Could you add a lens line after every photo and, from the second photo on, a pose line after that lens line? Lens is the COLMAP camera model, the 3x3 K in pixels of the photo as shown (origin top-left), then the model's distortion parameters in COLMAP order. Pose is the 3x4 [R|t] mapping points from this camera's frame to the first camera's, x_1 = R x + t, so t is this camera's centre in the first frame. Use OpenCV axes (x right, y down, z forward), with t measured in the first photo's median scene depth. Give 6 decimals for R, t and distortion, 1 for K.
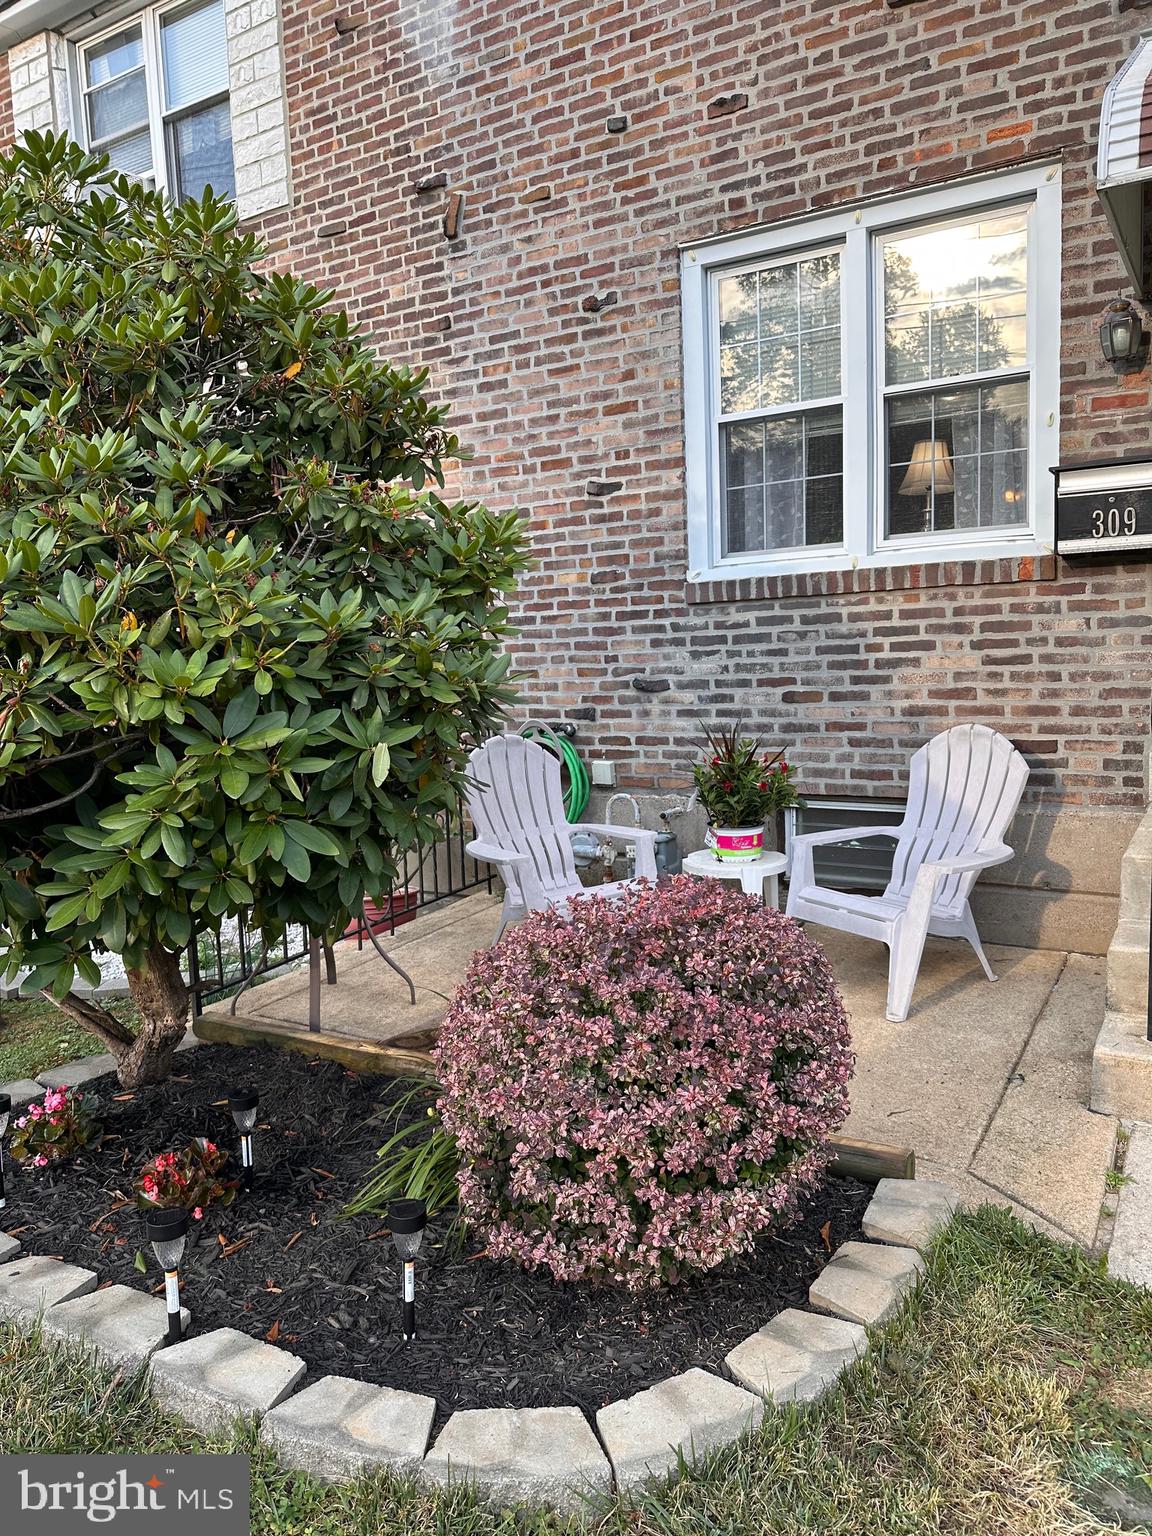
lens RADIAL K [[1076.5, 0, 576.0], [0, 1076.5, 768.0], [0, 0, 1]] dist [0.127889, -0.199485]
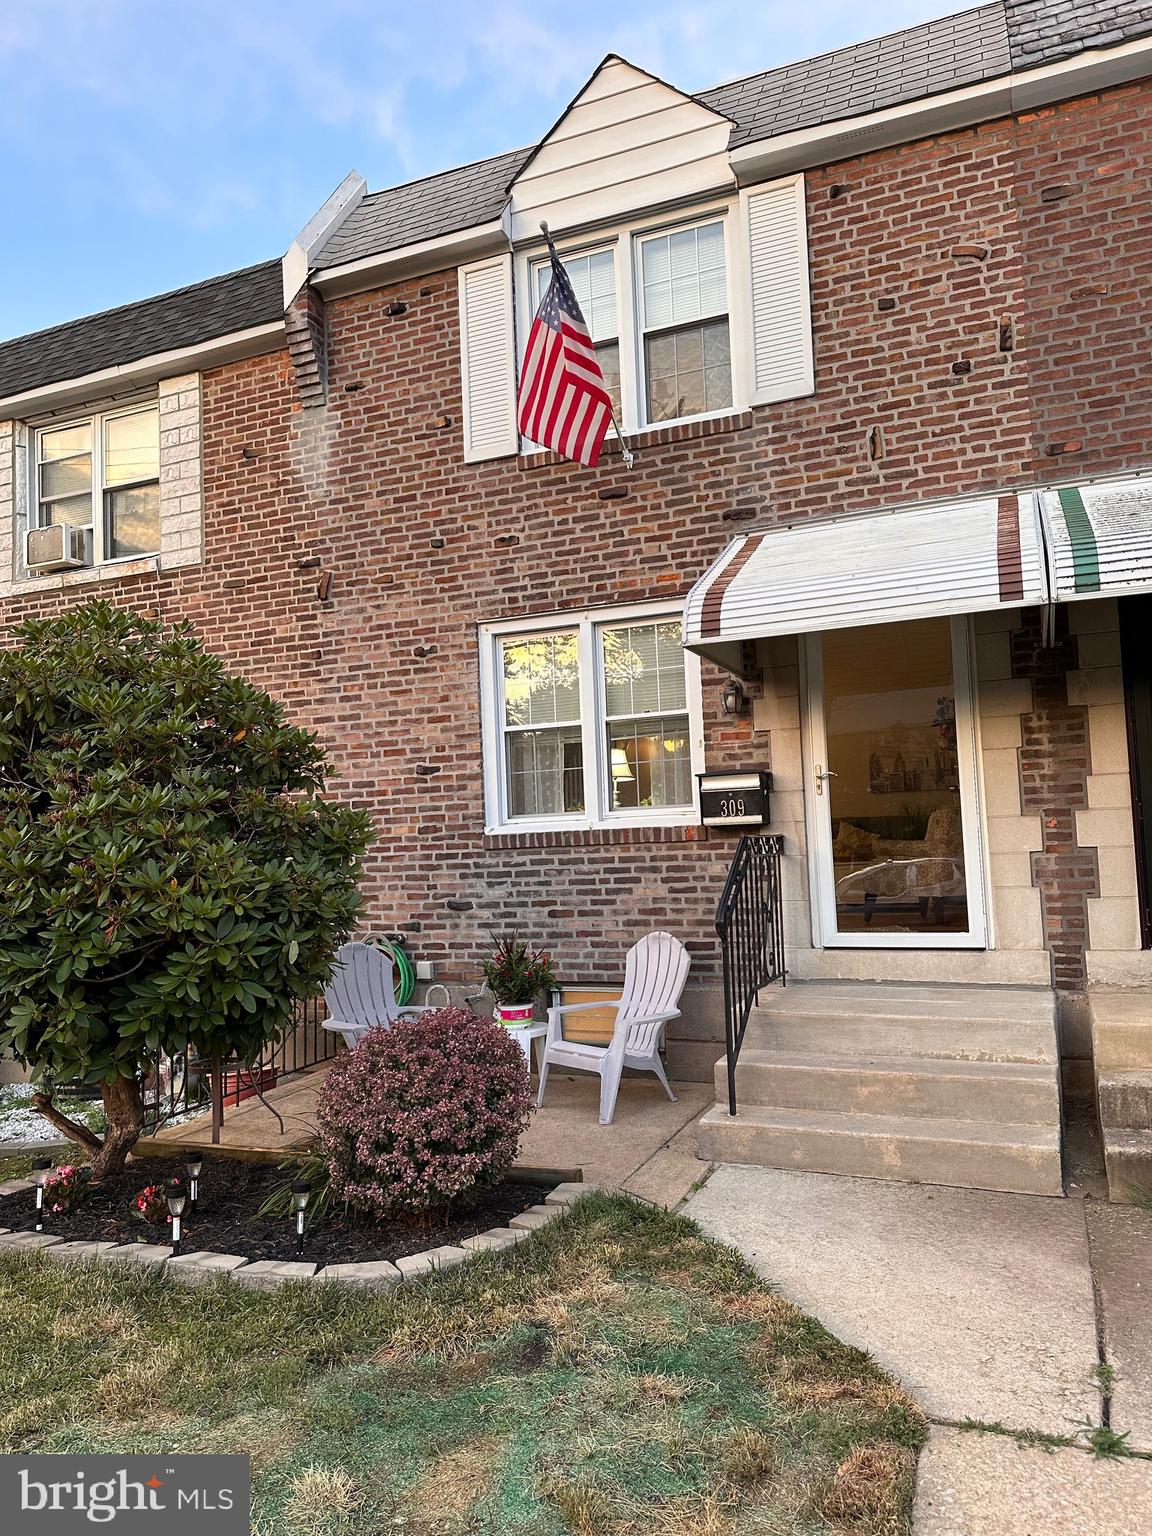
lens RADIAL K [[1076.5, 0, 576.0], [0, 1076.5, 768.0], [0, 0, 1]] dist [0.127889, -0.199485]
pose [[0.988797, 0.012193, 0.148770, 0.007321], [0.017041, 0.980921, -0.193657, 0.023418], [-0.148293, 0.194023, 0.969724, -0.443018]]
